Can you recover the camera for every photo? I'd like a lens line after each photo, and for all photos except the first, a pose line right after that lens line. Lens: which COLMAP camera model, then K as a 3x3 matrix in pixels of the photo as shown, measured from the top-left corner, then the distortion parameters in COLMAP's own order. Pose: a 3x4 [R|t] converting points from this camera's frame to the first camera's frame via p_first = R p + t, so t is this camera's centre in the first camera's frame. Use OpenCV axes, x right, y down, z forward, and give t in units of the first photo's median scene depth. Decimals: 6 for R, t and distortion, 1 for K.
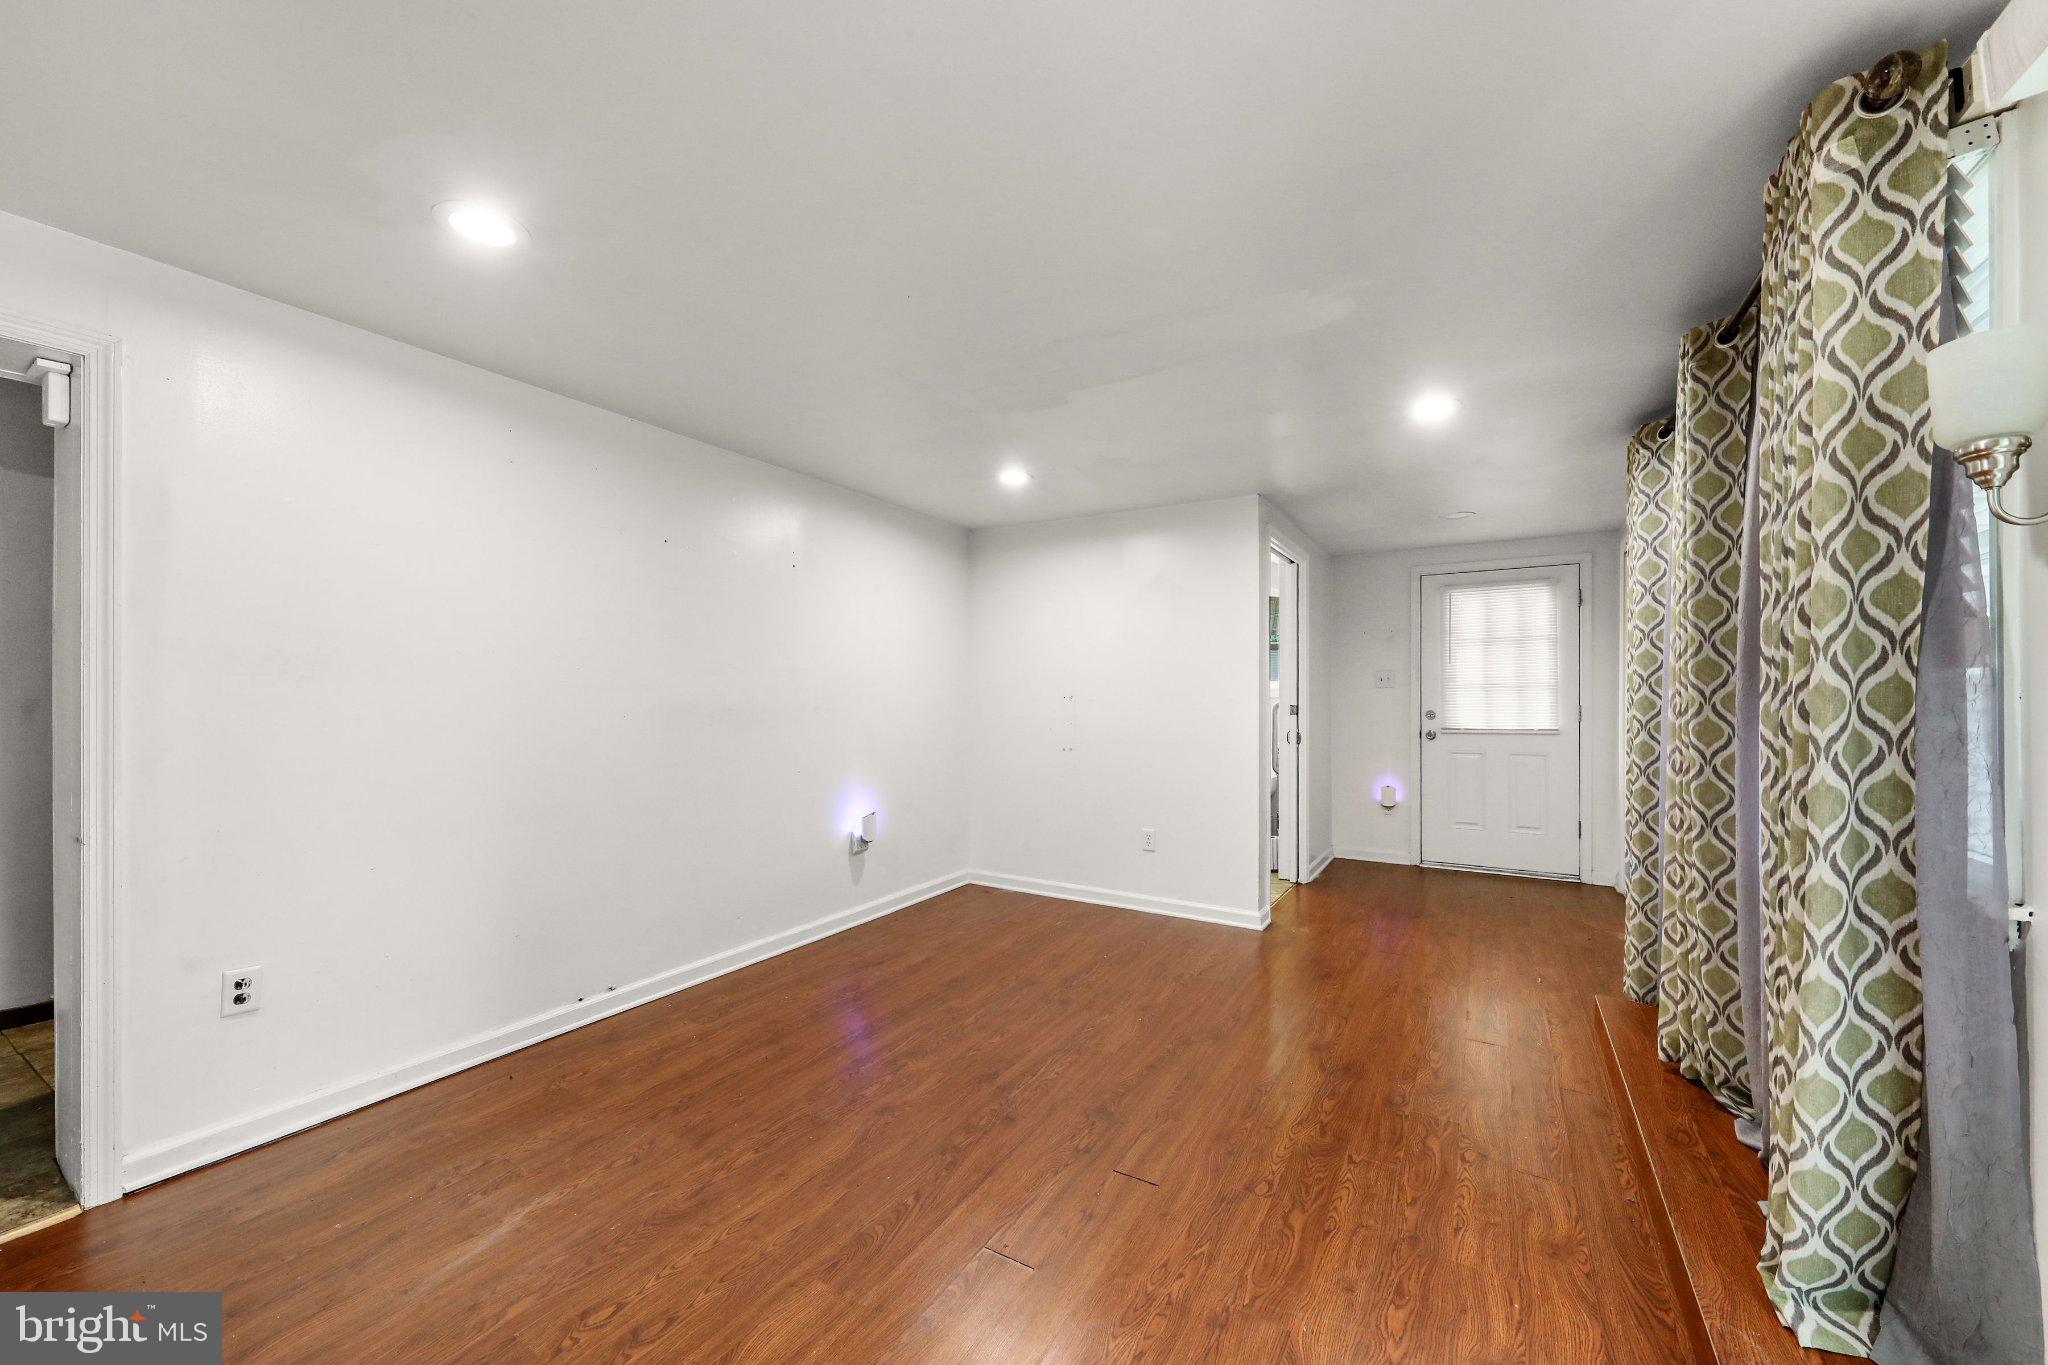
lens RADIAL K [[760.8, 0, 1023.3], [0, 760.8, 693.8], [0, 0, 1]] dist [0.000200, 0.000069]
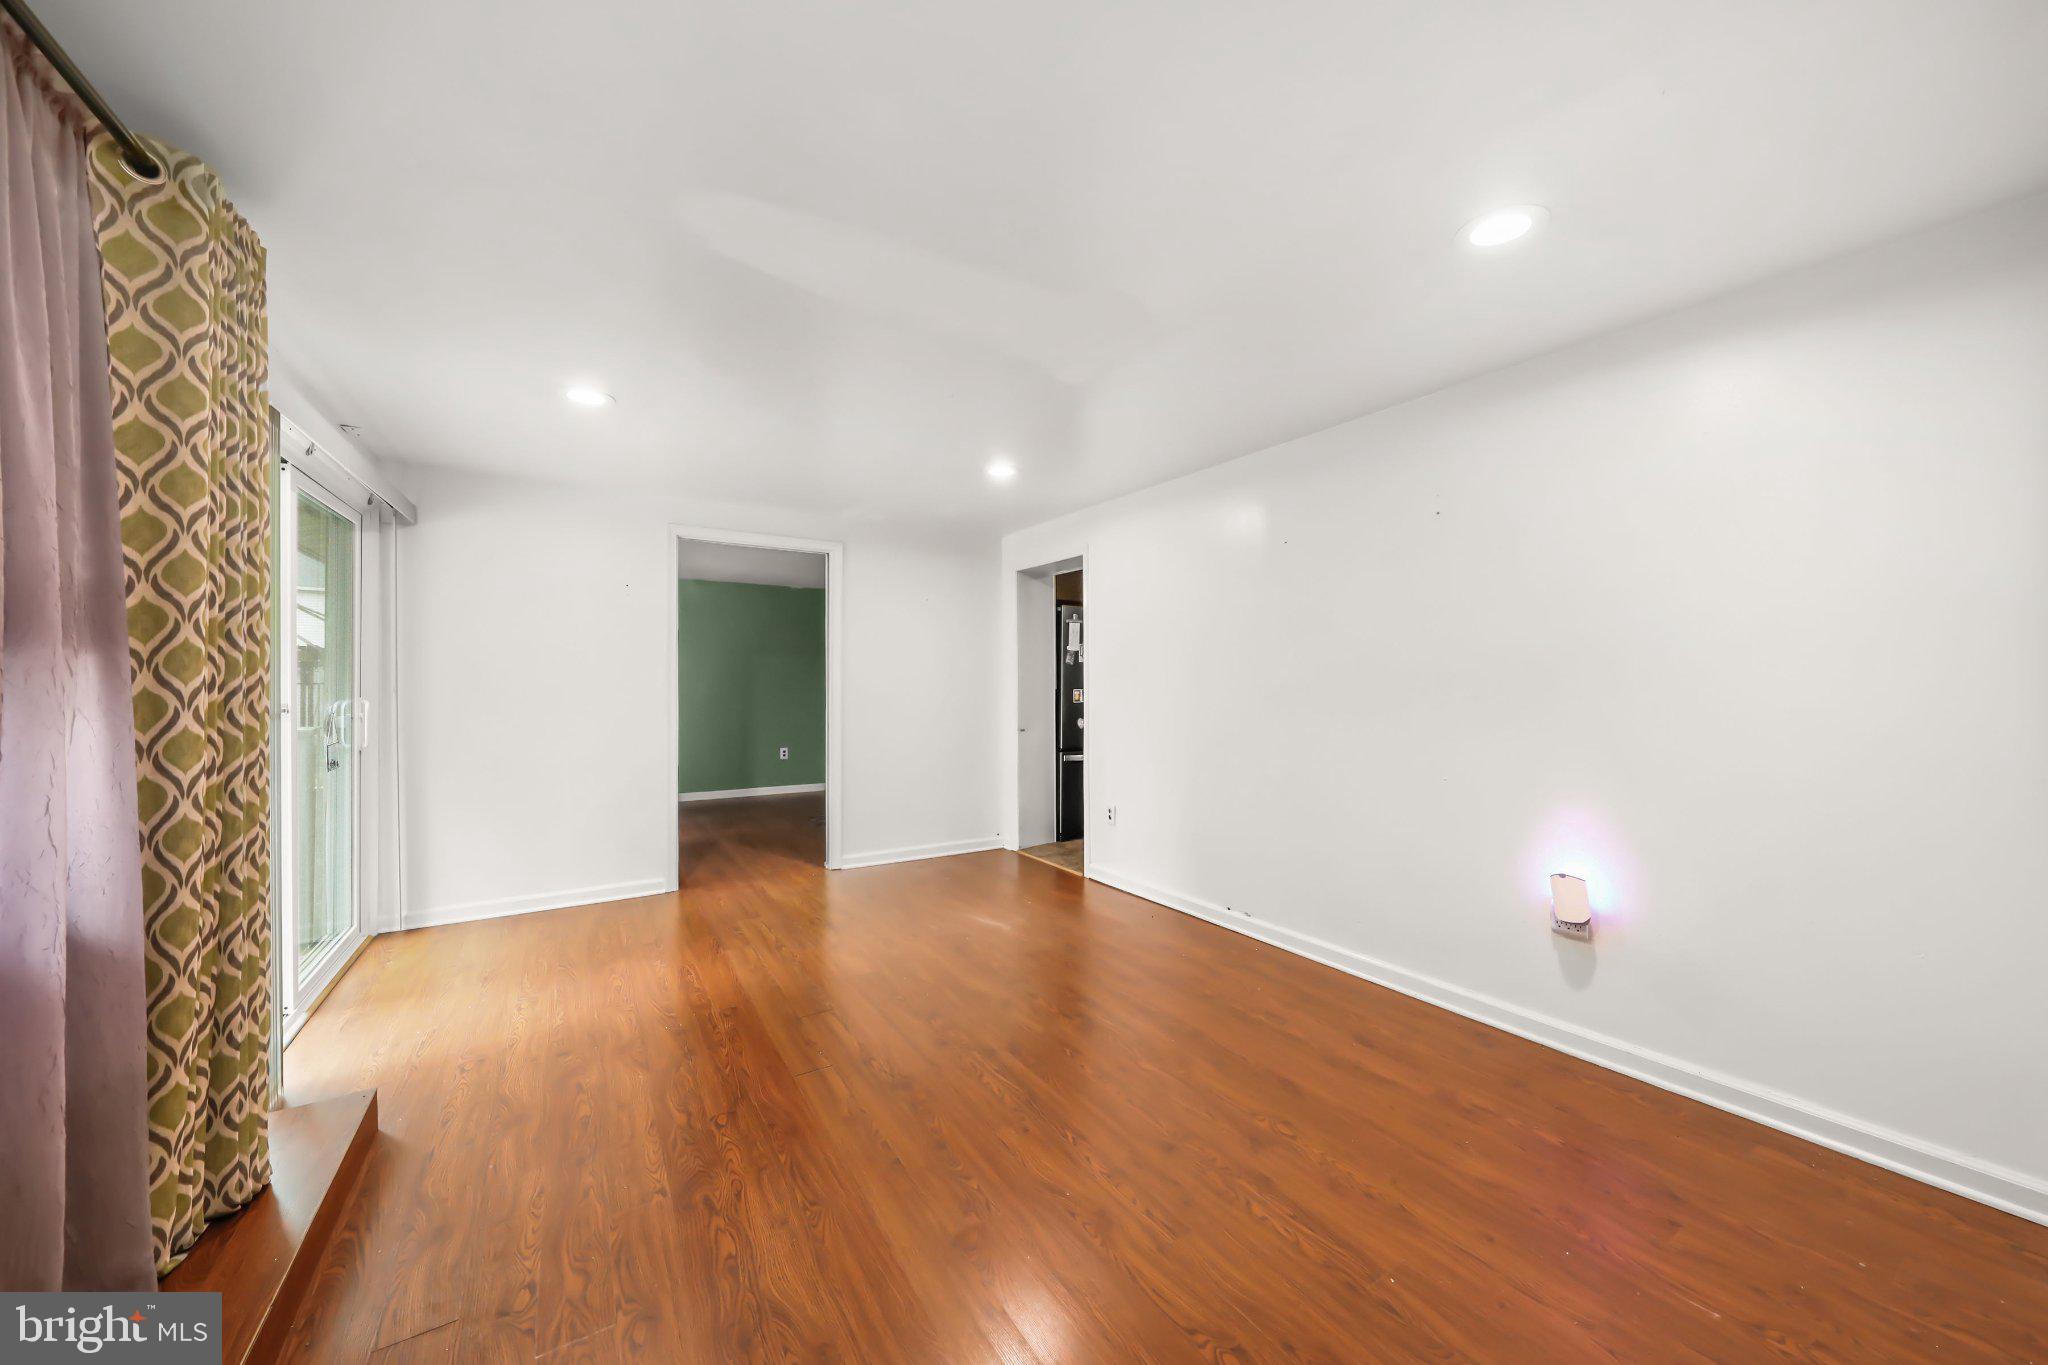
lens RADIAL K [[728.9, 0, 1024.1], [0, 728.9, 686.2], [0, 0, 1]] dist [-0.001196, -0.000162]
pose [[-0.451431, 0.005863, -0.892287, 0.679332], [0.008215, 0.999963, 0.002414, 0.007902], [0.892268, -0.006241, -0.451462, 1.200518]]
